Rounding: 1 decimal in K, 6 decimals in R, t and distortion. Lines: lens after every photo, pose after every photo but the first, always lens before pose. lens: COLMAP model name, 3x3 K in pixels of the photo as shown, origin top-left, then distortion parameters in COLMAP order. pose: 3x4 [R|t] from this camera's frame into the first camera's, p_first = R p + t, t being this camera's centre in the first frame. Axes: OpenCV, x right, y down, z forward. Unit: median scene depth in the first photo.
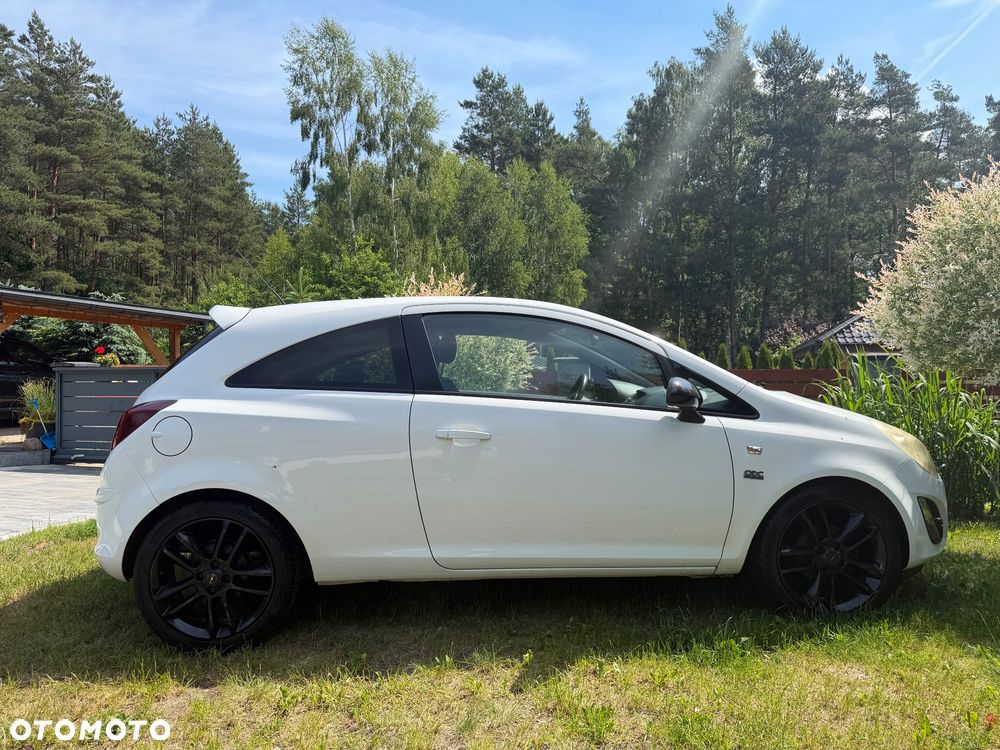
lens RADIAL K [[707.7, 0, 495.6], [0, 707.7, 369.0], [0, 0, 1]] dist [0.058257, -0.075099]
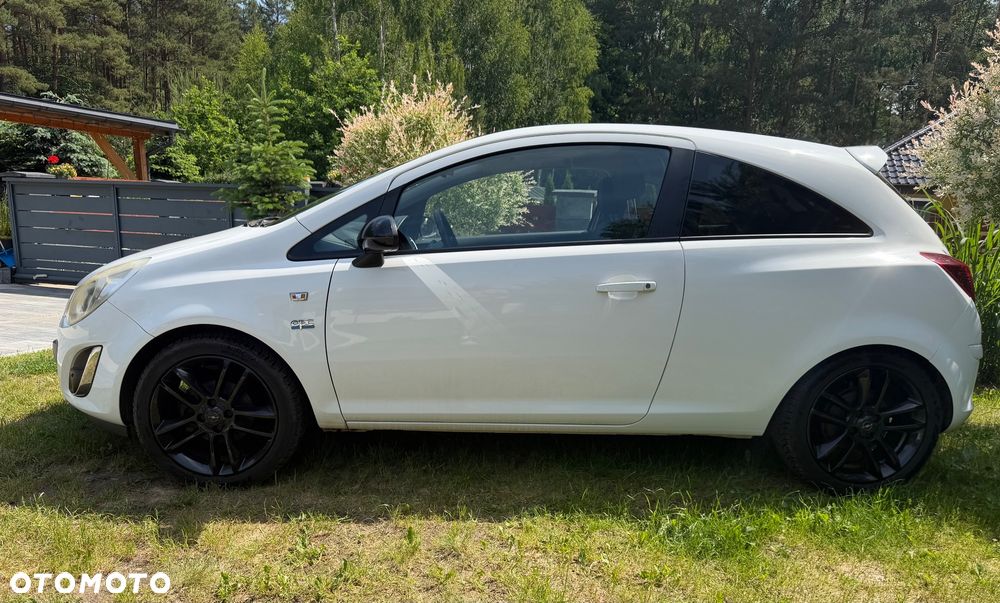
lens RADIAL K [[510.3, 0, 500.0], [0, 510.3, 301.5], [0, 0, 1]] dist [-0.003489, -0.000187]
pose [[0.999234, 0.038180, 0.008581, 0.013486], [-0.039127, 0.971079, 0.235529, -0.023502], [0.000659, -0.235684, 0.971830, 0.302129]]
